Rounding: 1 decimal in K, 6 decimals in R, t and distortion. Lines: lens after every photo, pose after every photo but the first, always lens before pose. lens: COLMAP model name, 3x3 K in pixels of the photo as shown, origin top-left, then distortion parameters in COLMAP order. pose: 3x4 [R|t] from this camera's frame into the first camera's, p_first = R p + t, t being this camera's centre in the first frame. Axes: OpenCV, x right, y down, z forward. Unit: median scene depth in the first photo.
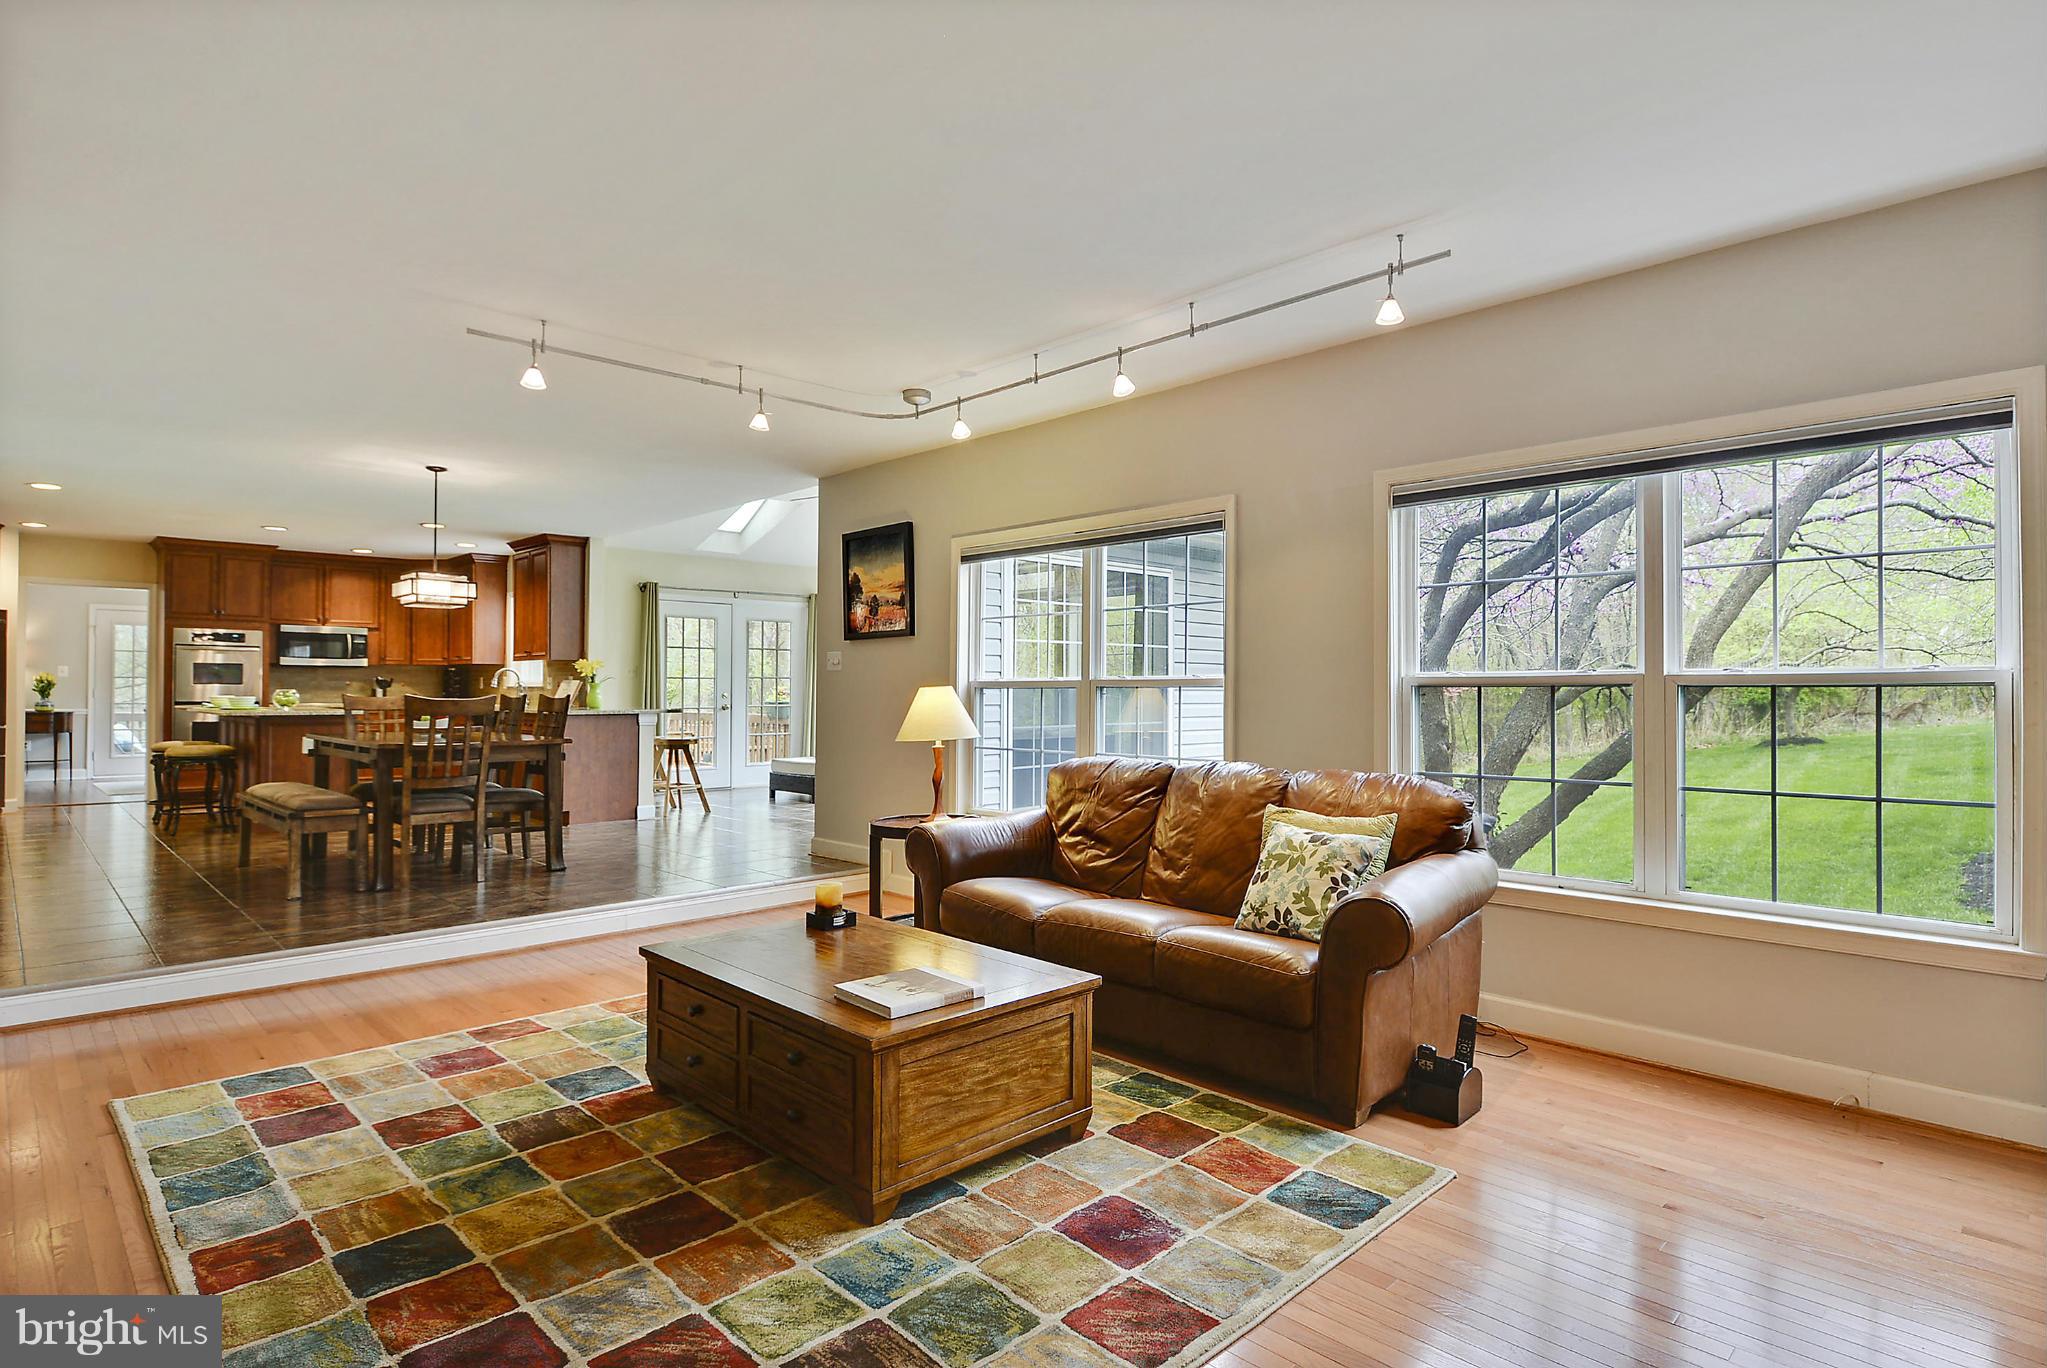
lens RADIAL K [[1069.7, 0, 1041.2], [0, 1069.7, 681.6], [0, 0, 1]] dist [-0.008245, -0.004950]
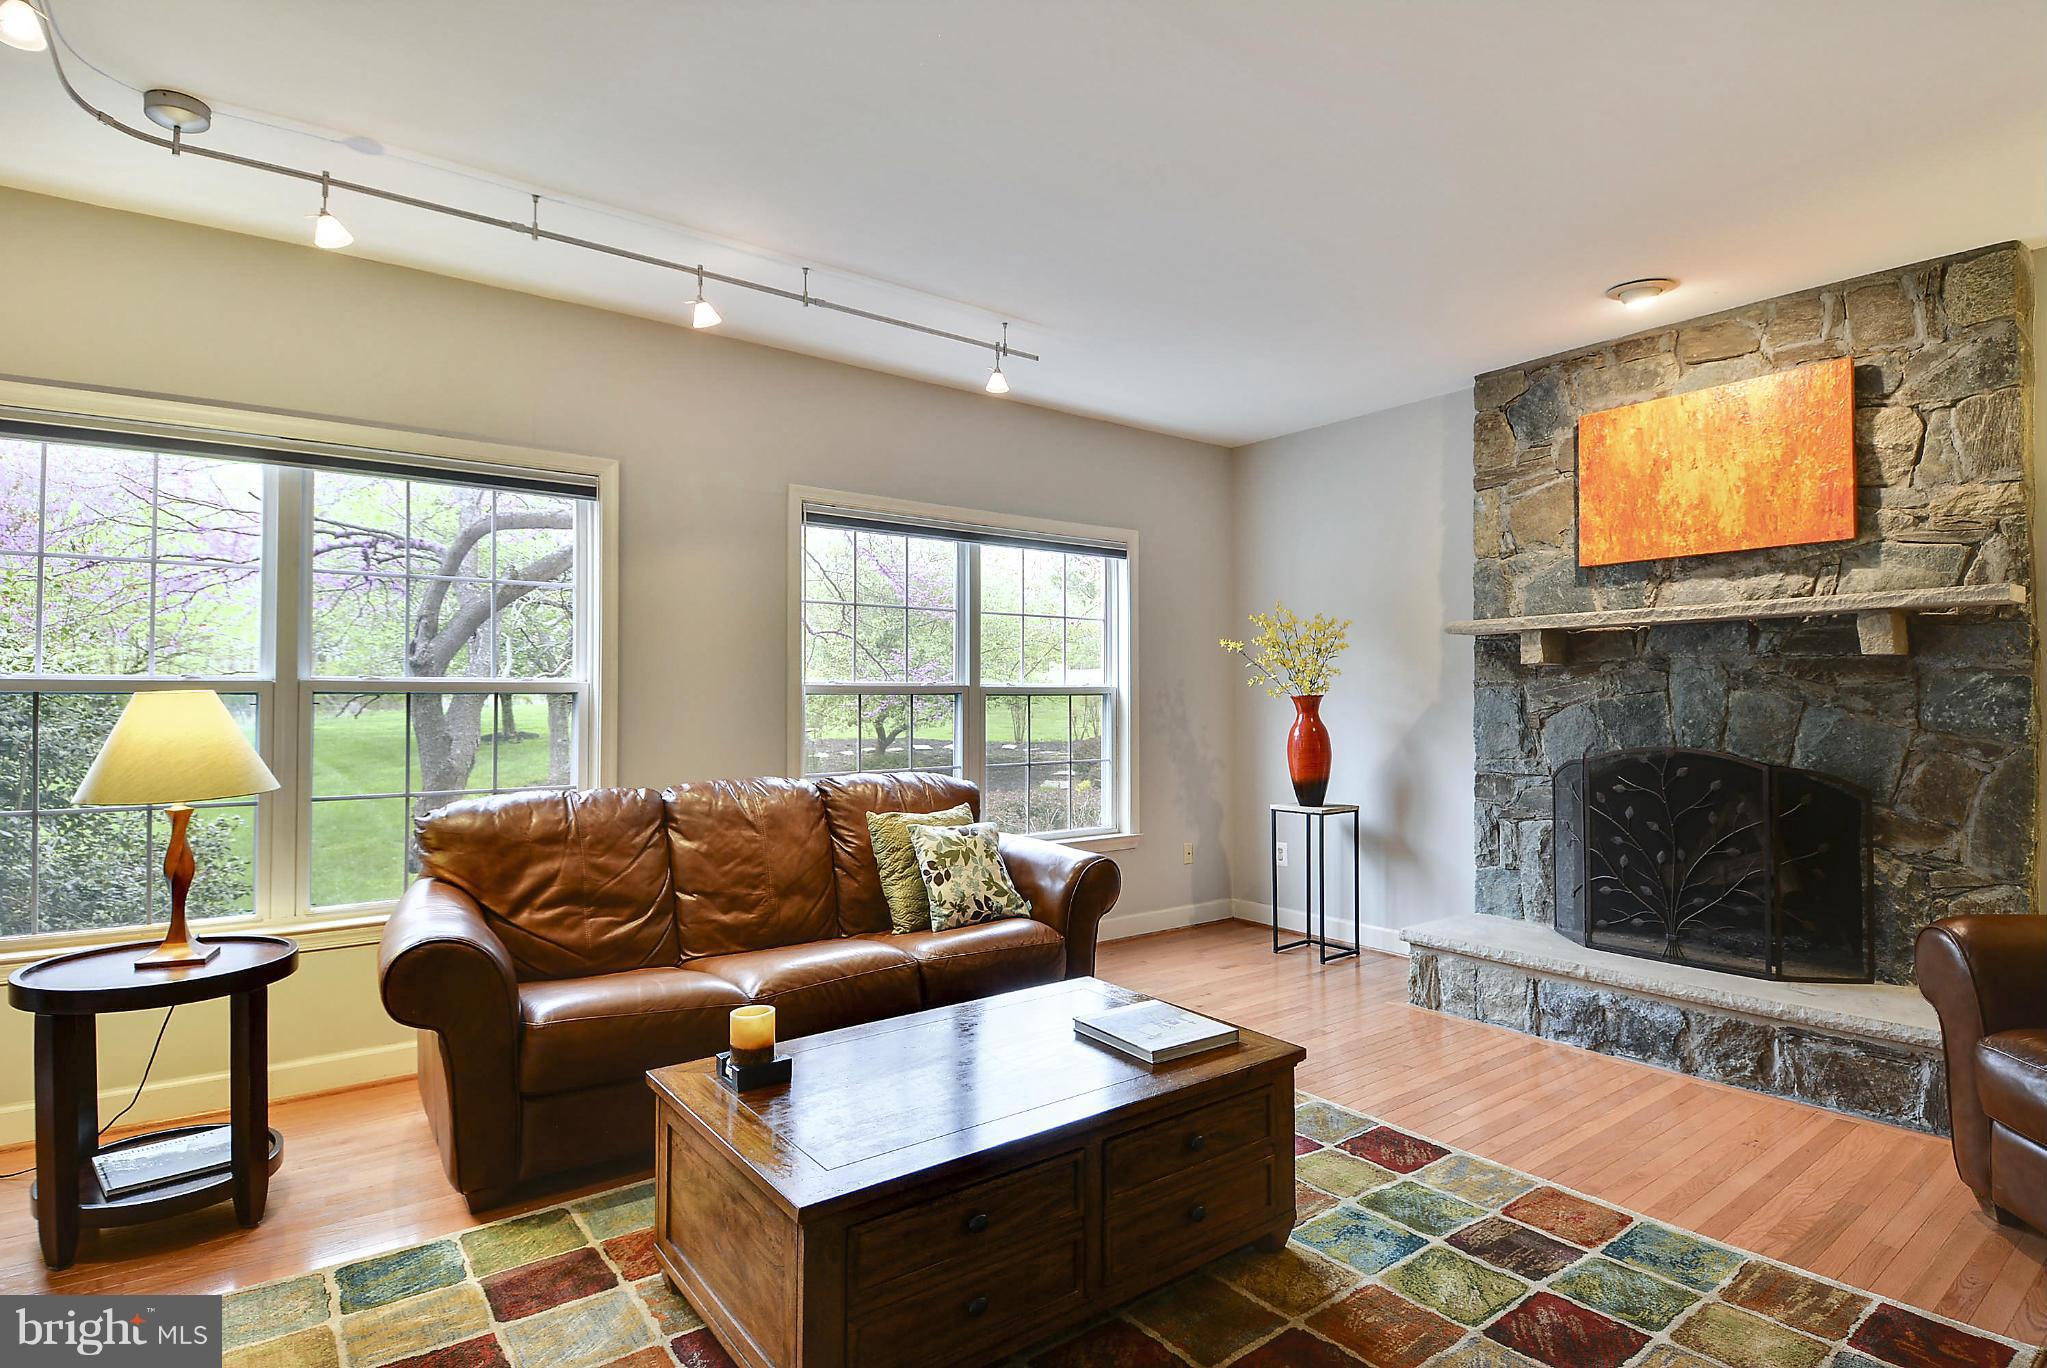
lens RADIAL K [[1069.7, 0, 1029.8], [0, 1069.7, 688.6], [0, 0, 1]] dist [-0.008245, -0.004950]
pose [[0.096403, 0.010888, 0.995283, -0.714423], [-0.005193, 0.999932, -0.010436, 0.008201], [-0.995329, -0.004162, 0.096453, 0.703684]]
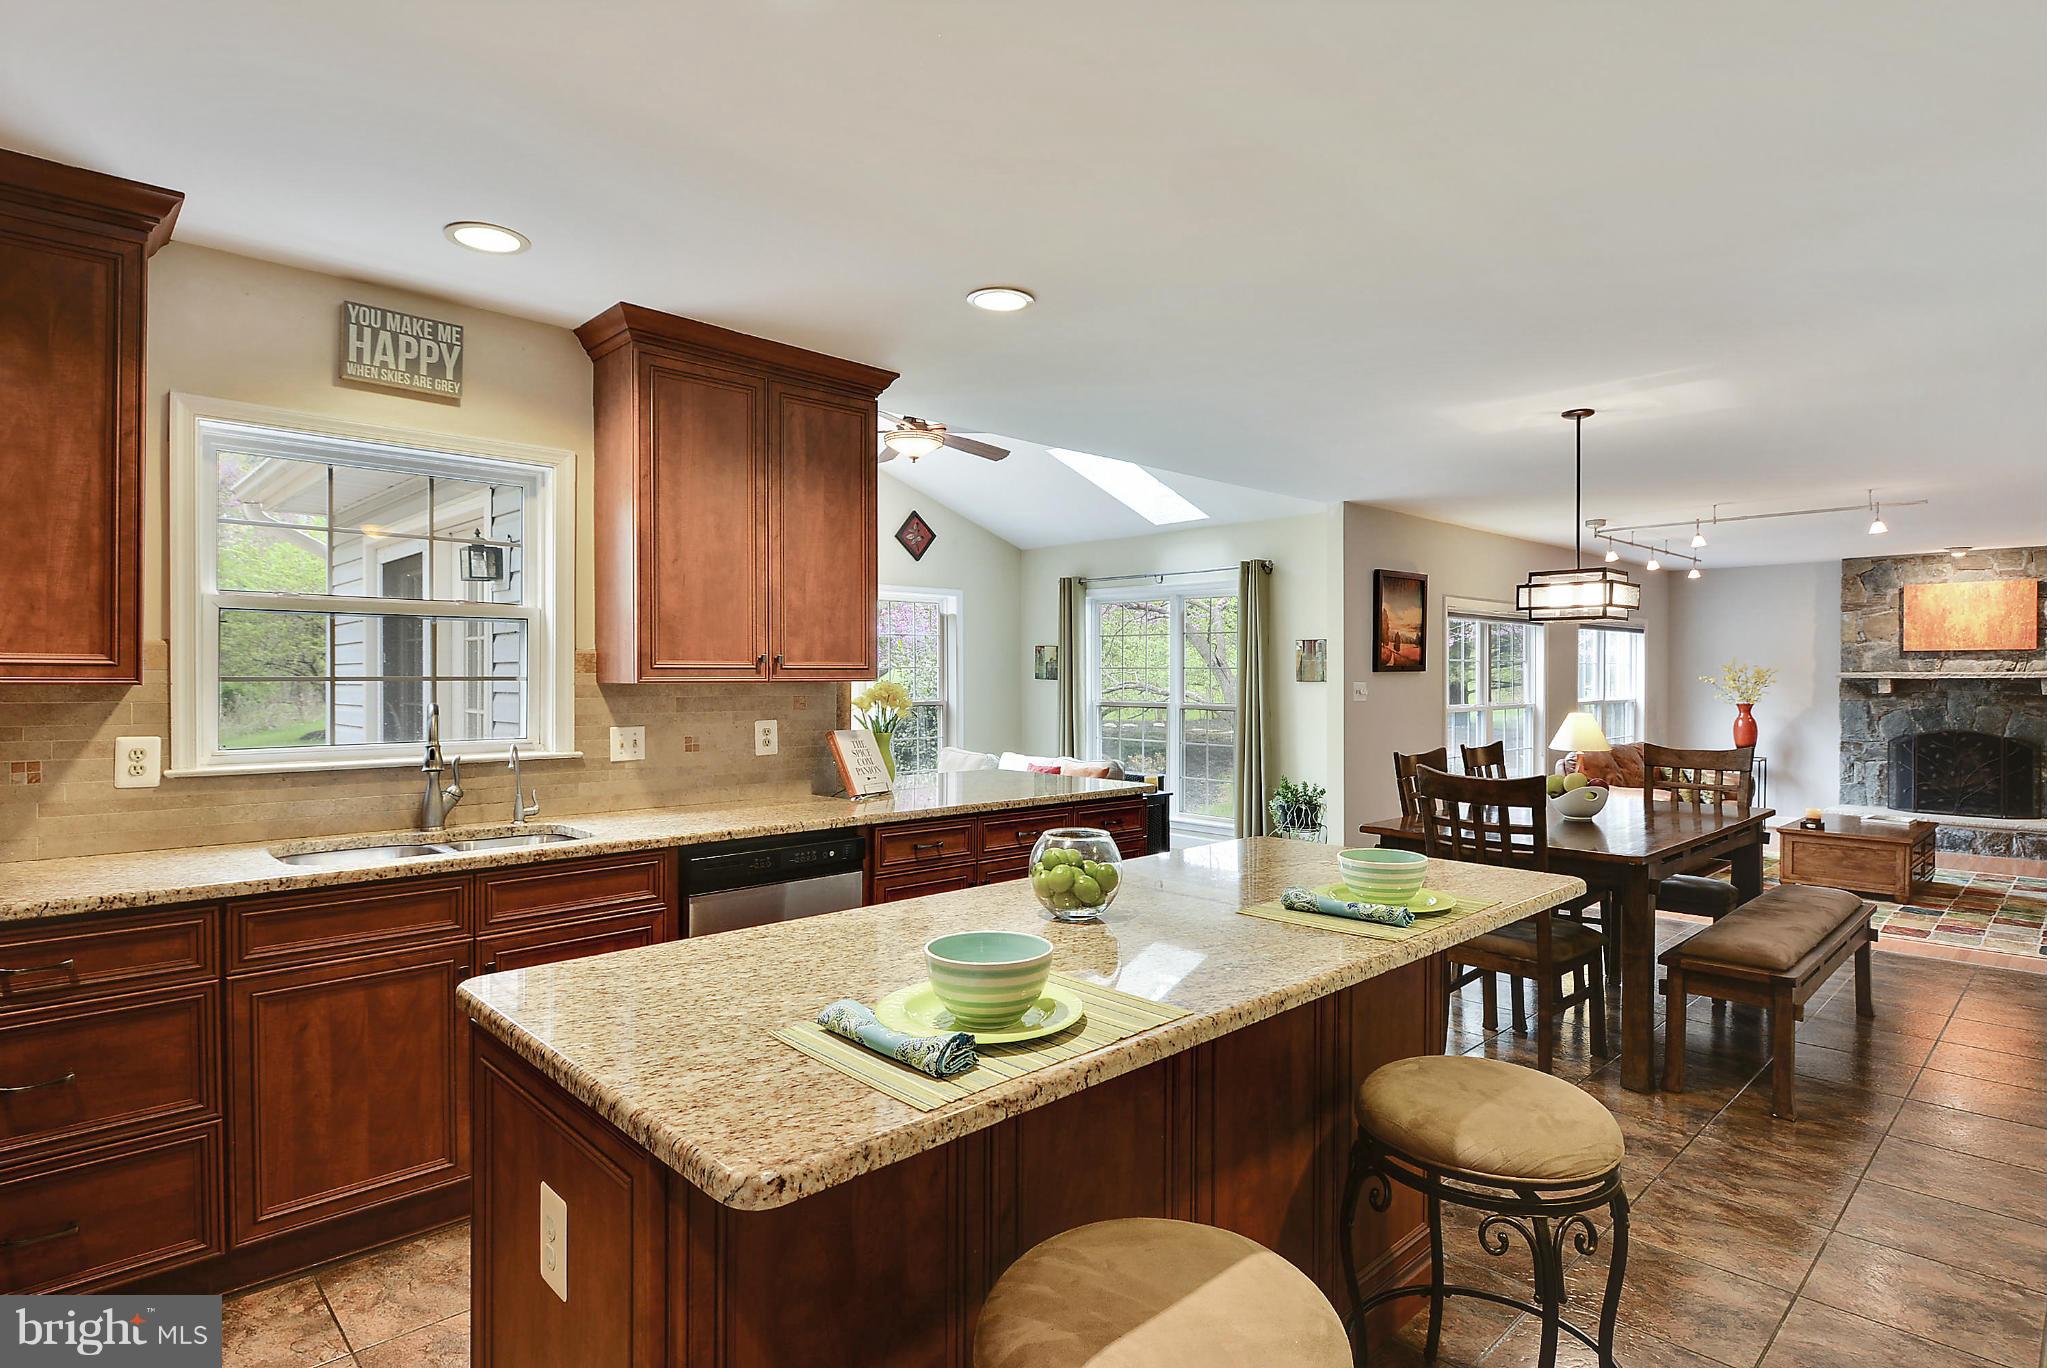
lens RADIAL K [[1069.7, 0, 1029.4], [0, 1069.7, 688.5], [0, 0, 1]] dist [-0.008245, -0.004950]
pose [[0.018570, -0.010531, 0.999772, -2.085044], [-0.008254, 0.999909, 0.010686, -0.050740], [-0.999793, -0.008450, 0.018481, 2.227928]]
